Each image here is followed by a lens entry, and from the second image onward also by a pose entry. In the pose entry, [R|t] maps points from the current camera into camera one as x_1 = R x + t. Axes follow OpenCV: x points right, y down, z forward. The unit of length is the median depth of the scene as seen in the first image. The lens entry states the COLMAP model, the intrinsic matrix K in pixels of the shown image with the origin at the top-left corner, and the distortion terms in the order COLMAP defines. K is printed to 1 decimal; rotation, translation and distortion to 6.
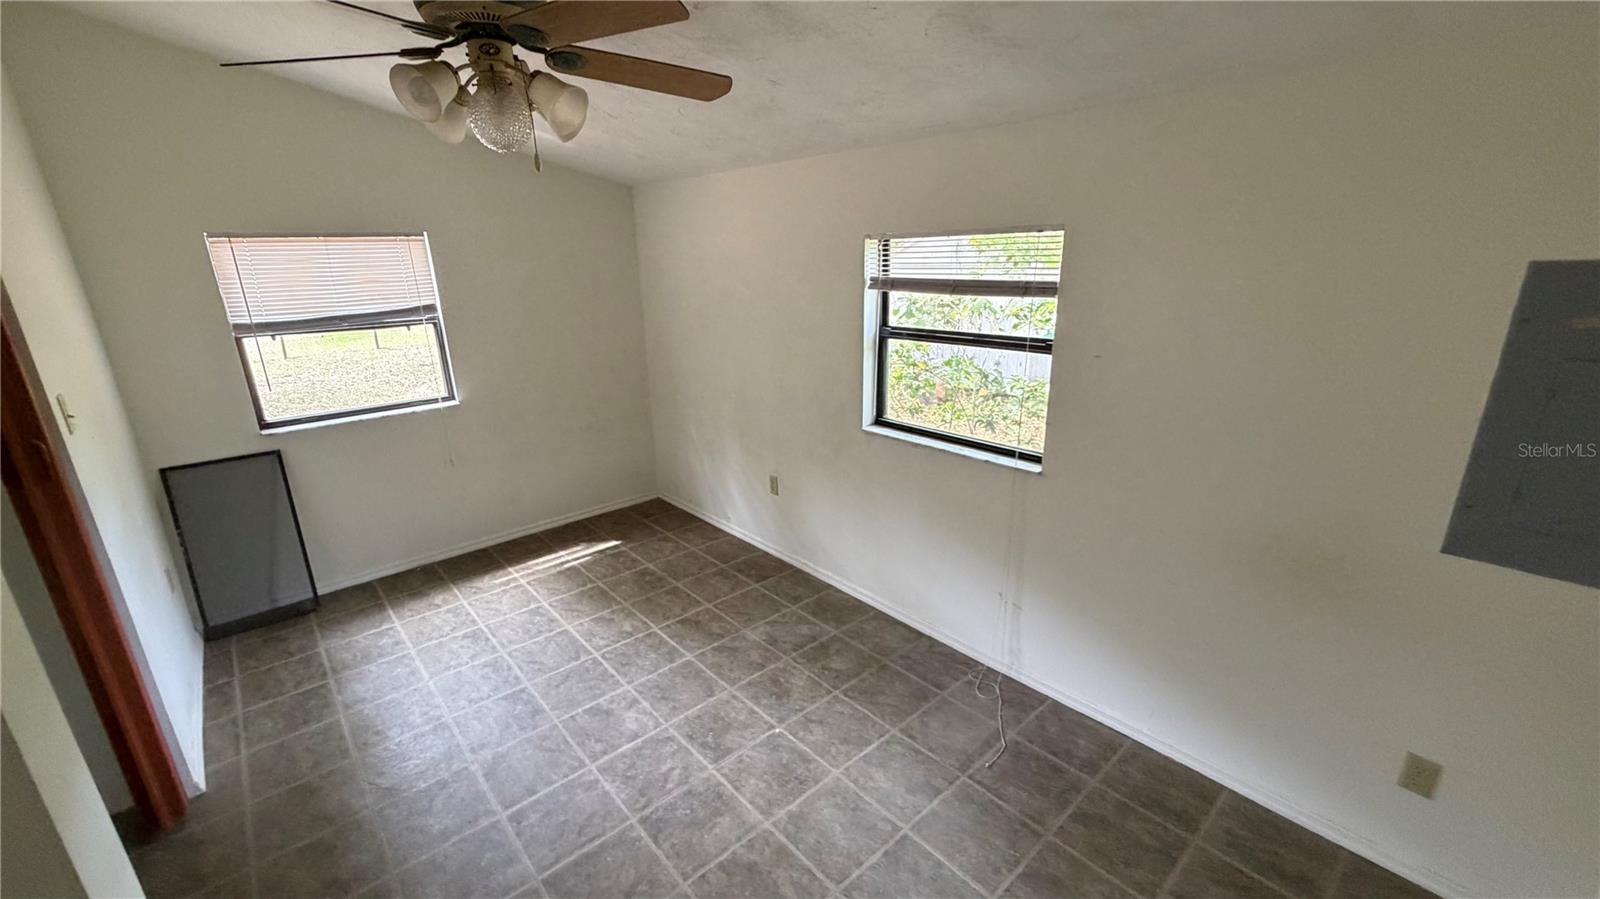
lens RADIAL K [[640.1, 0, 795.6], [0, 640.1, 451.7], [0, 0, 1]] dist [-0.001384, 0.000418]
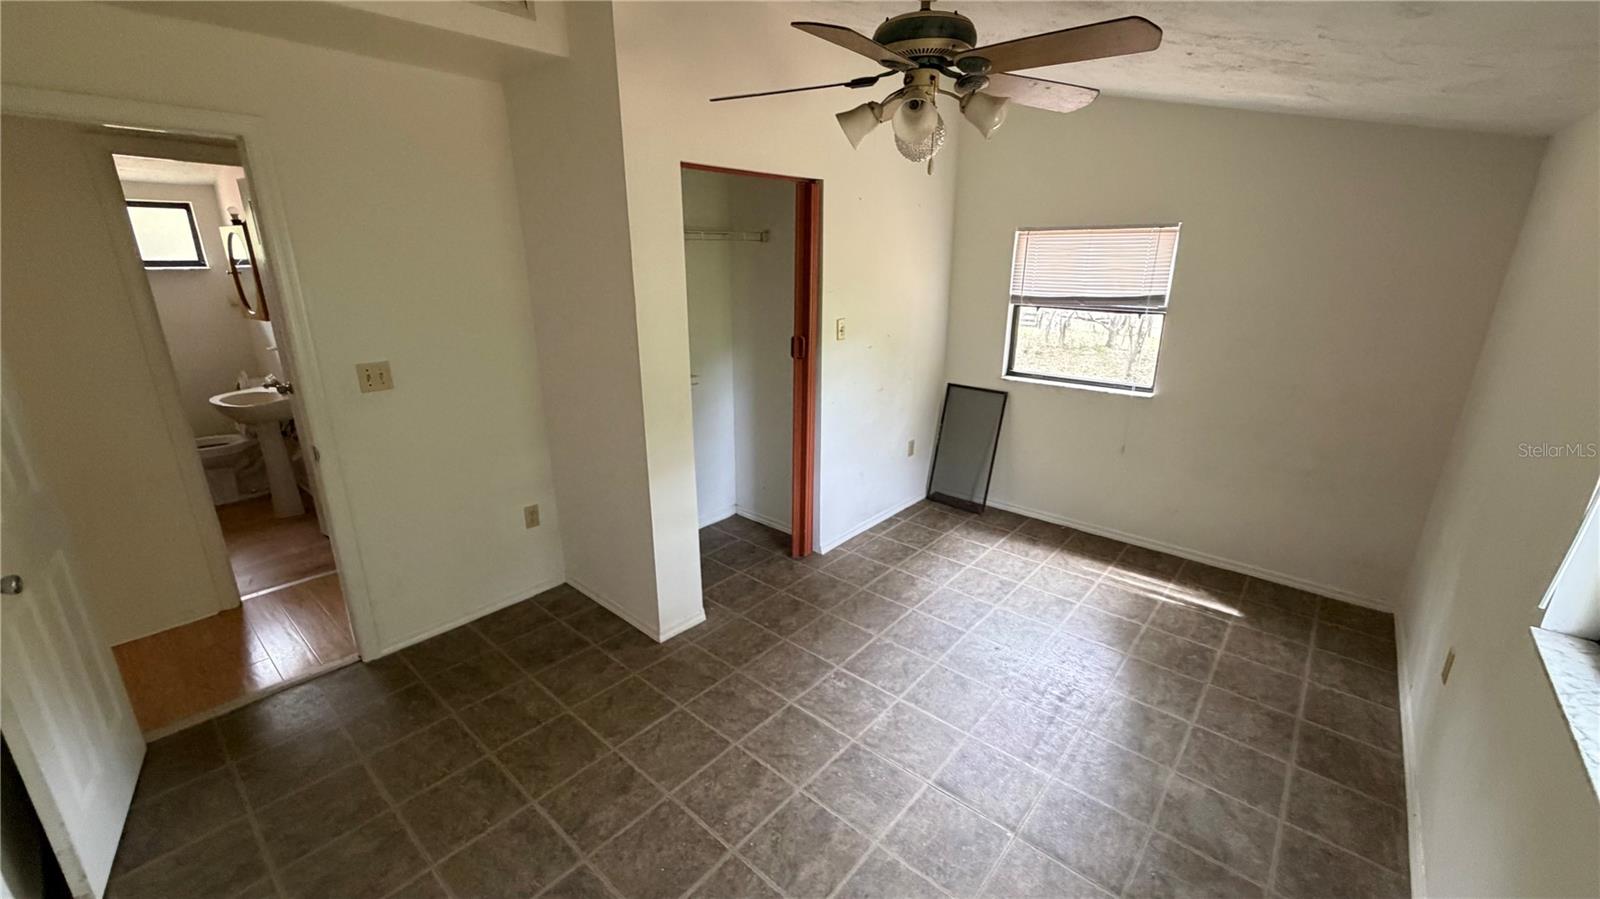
lens RADIAL K [[640.1, 0, 795.6], [0, 640.1, 451.7], [0, 0, 1]] dist [-0.001384, 0.000418]
pose [[0.127961, 0.316948, -0.939771, 0.399068], [-0.297506, 0.916191, 0.268486, -0.110465], [0.946106, 0.245232, 0.211531, 0.323342]]
